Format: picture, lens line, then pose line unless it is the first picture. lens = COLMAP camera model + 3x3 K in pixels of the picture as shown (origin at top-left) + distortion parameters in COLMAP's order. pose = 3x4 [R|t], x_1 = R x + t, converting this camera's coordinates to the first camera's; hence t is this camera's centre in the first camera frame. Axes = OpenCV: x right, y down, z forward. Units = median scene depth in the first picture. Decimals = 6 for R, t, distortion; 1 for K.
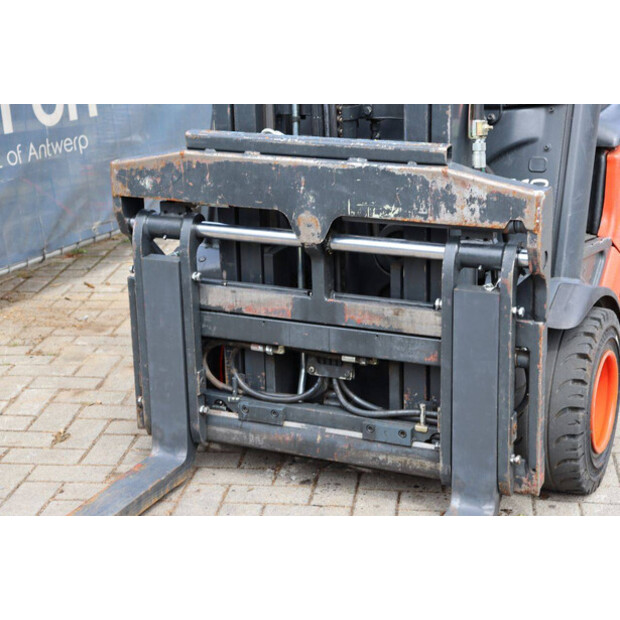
lens RADIAL K [[1295.8, 0, 310.0], [0, 1295.8, 310.0], [0, 0, 1]] dist [0.342917, 0.313255]
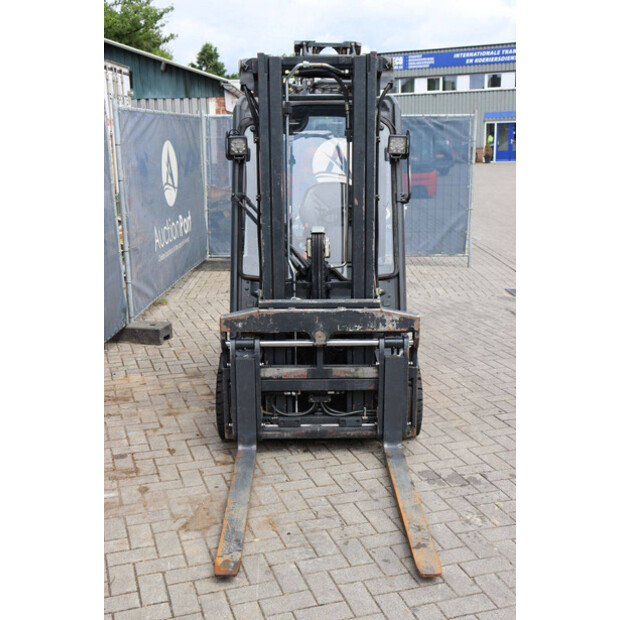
lens RADIAL K [[790.2, 0, 310.0], [0, 790.2, 310.0], [0, 0, 1]] dist [0.022342, 0.088528]
pose [[0.902786, -0.082956, 0.422014, -0.598018], [0.113178, 0.992461, -0.047025, -0.047118], [-0.414931, 0.090216, 0.905369, -0.276032]]
